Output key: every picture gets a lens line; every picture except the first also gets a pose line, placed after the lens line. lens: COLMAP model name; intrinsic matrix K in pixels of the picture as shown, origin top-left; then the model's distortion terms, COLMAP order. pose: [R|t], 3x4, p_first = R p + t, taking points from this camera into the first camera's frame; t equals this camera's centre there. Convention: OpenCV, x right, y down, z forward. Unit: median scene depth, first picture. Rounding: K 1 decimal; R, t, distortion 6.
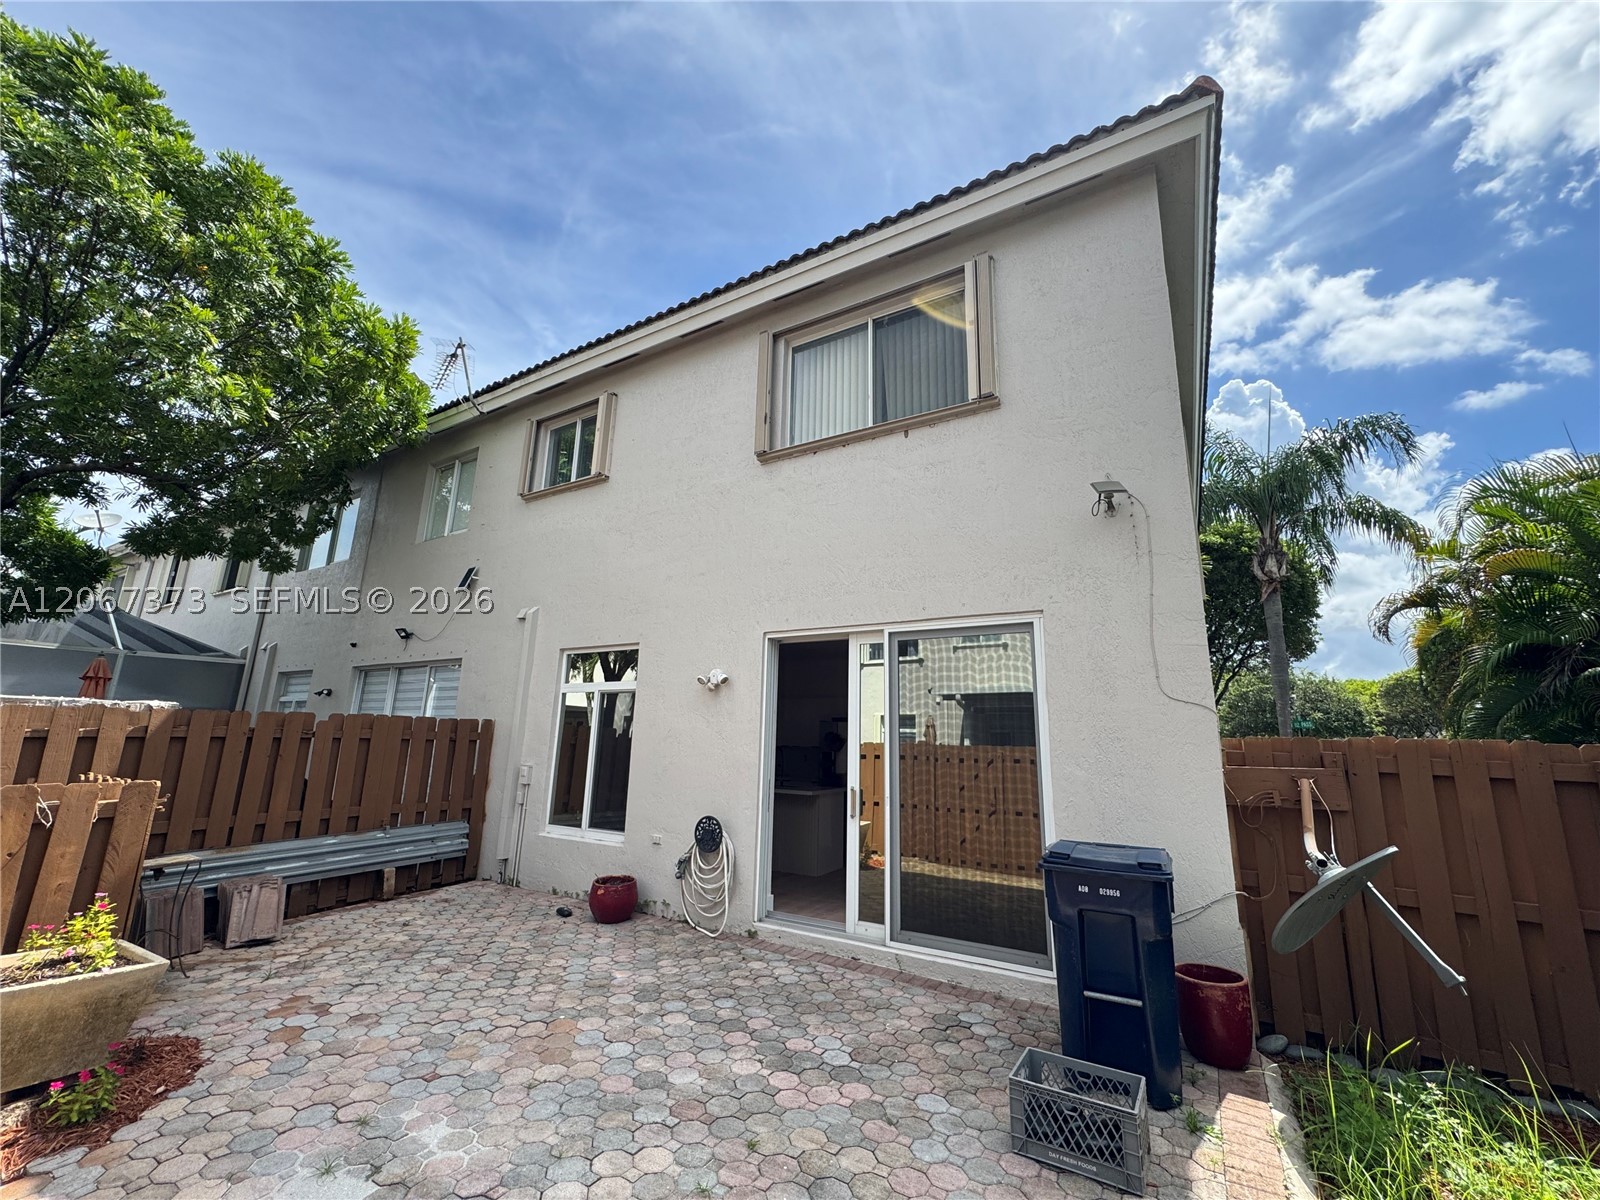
lens RADIAL K [[639.7, 0, 802.4], [0, 639.7, 602.4], [0, 0, 1]] dist [-0.002371, 0.000403]
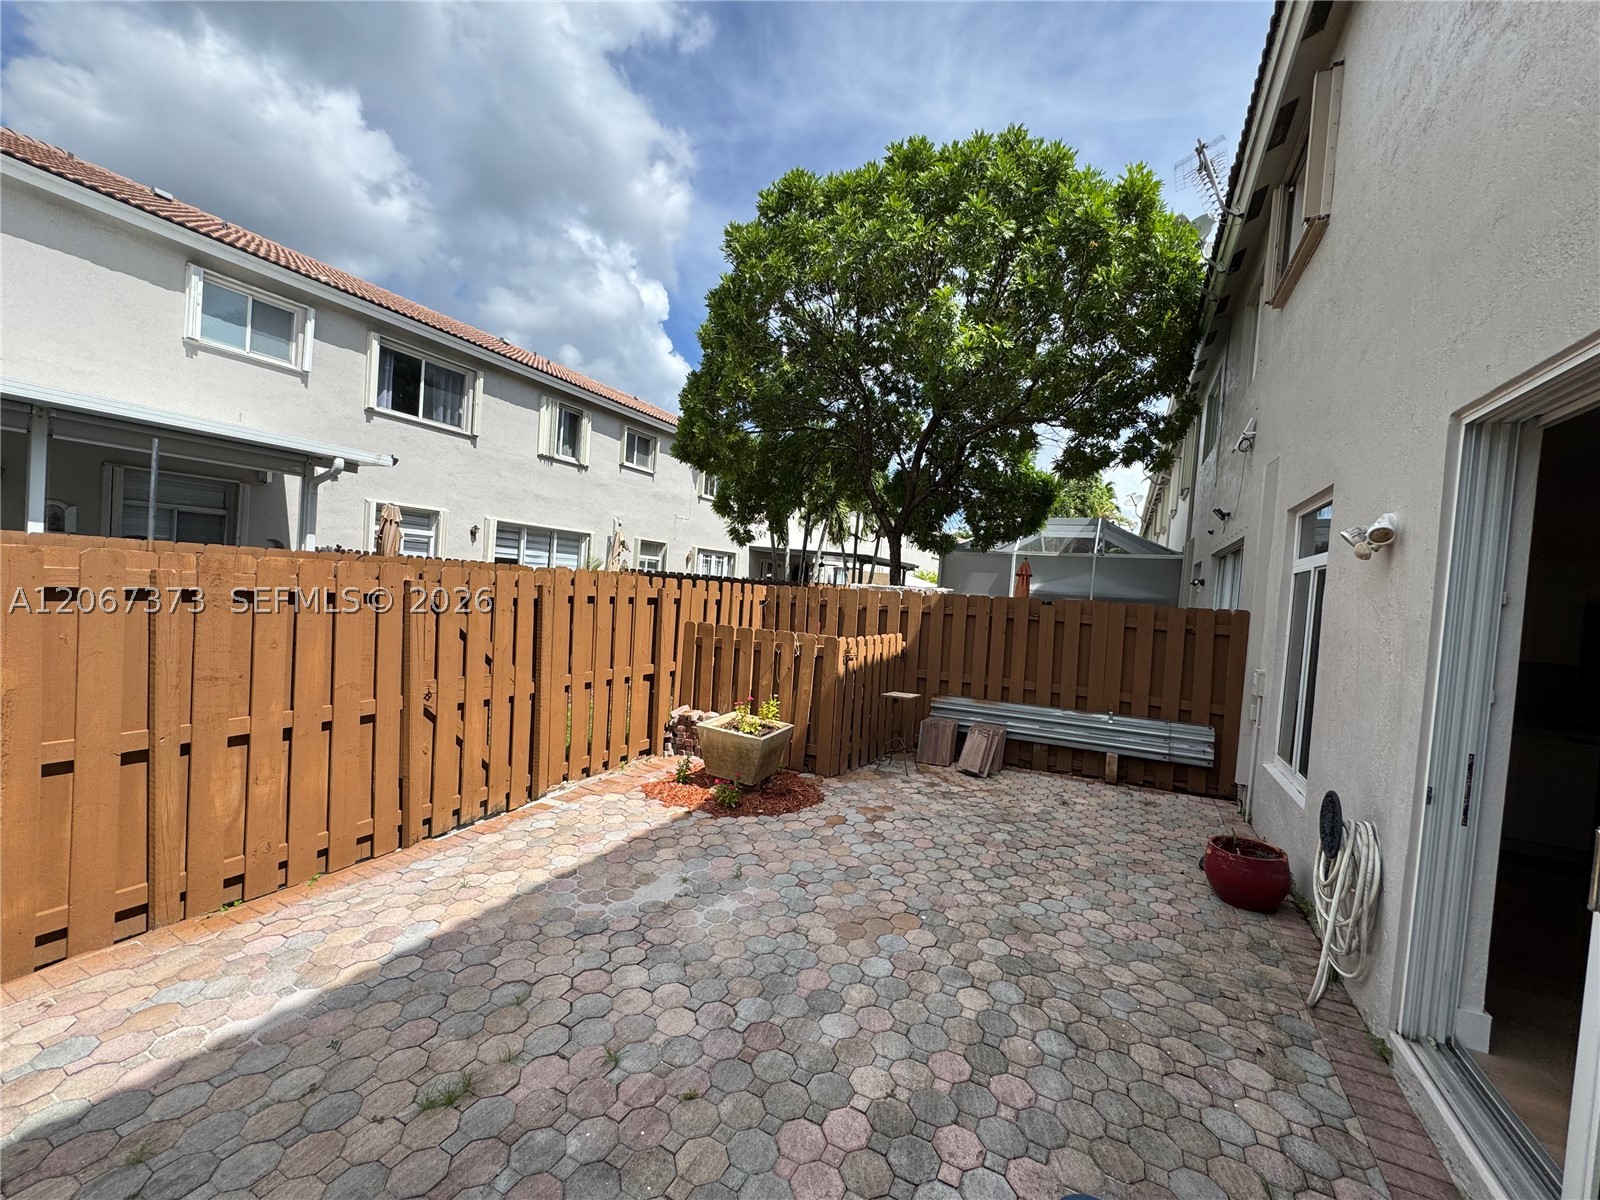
lens RADIAL K [[639.7, 0, 798.3], [0, 639.7, 604.4], [0, 0, 1]] dist [-0.002371, 0.000403]
pose [[0.061955, 0.013367, -0.997989, 0.453733], [0.149726, 0.988471, 0.022535, 0.132475], [0.986785, -0.150821, 0.059239, 0.717458]]
